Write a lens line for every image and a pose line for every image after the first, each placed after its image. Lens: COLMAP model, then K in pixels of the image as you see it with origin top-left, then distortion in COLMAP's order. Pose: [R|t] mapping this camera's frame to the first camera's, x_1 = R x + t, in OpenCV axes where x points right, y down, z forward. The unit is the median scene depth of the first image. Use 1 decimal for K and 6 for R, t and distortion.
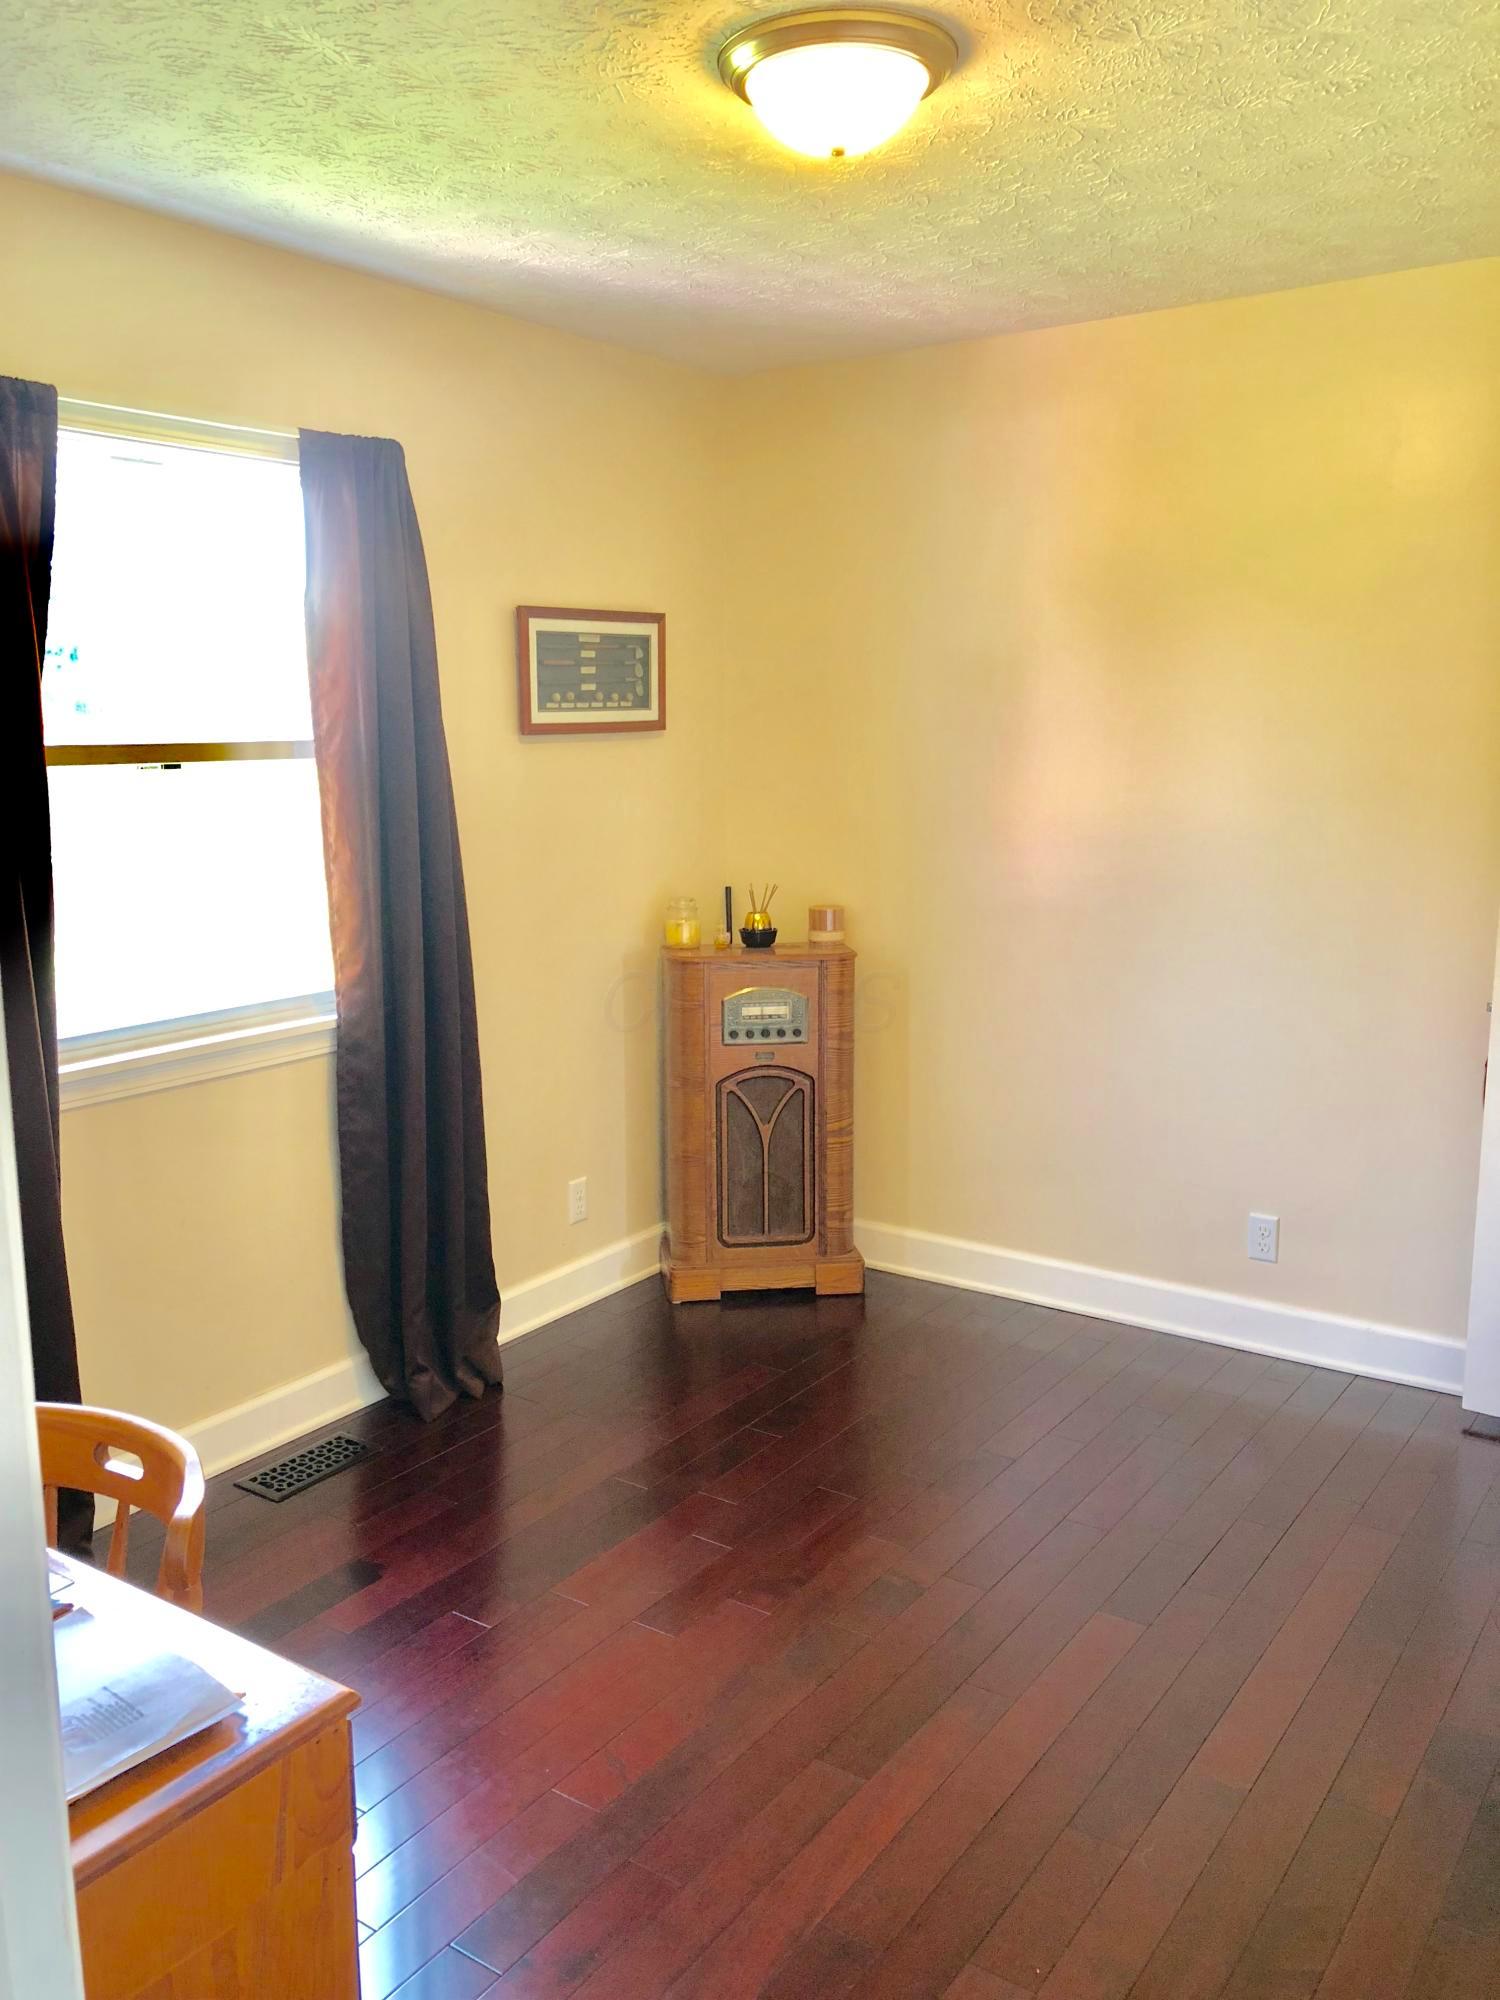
lens RADIAL K [[1631.4, 0, 752.7], [0, 1631.4, 1005.6], [0, 0, 1]] dist [-0.000986, 0.012111]
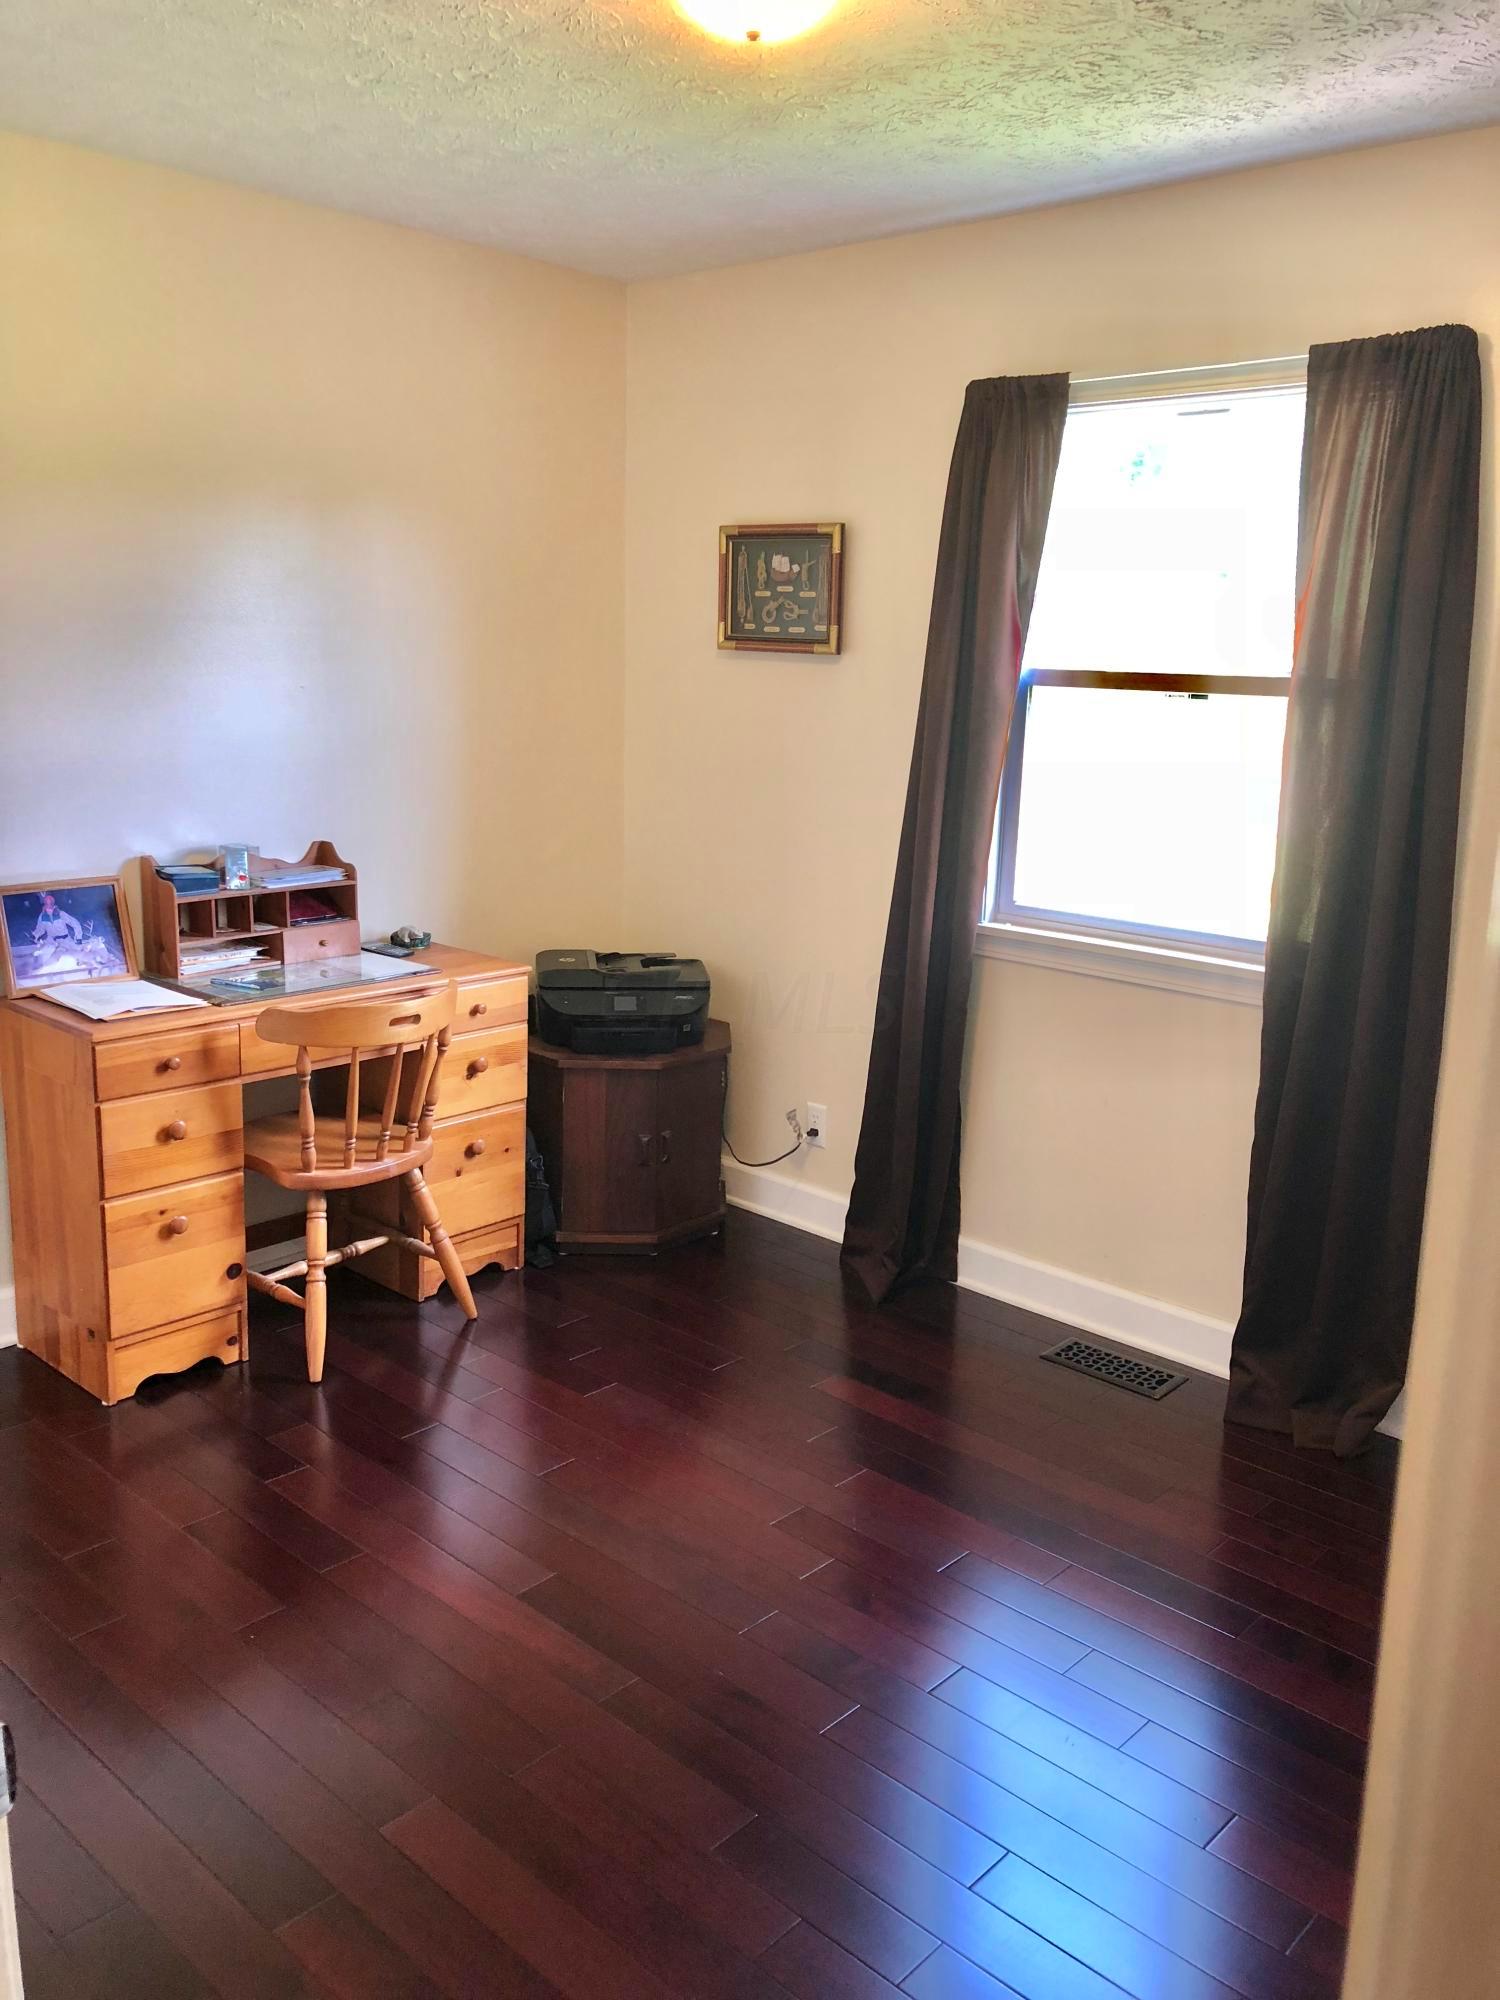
lens RADIAL K [[1631.4, 0, 750.9], [0, 1631.4, 996.6], [0, 0, 1]] dist [-0.000986, 0.012111]
pose [[-0.144150, 0.214816, -0.965958, 0.765872], [-0.203212, 0.948922, 0.241353, -0.158831], [0.968466, 0.231085, -0.093134, 0.861444]]
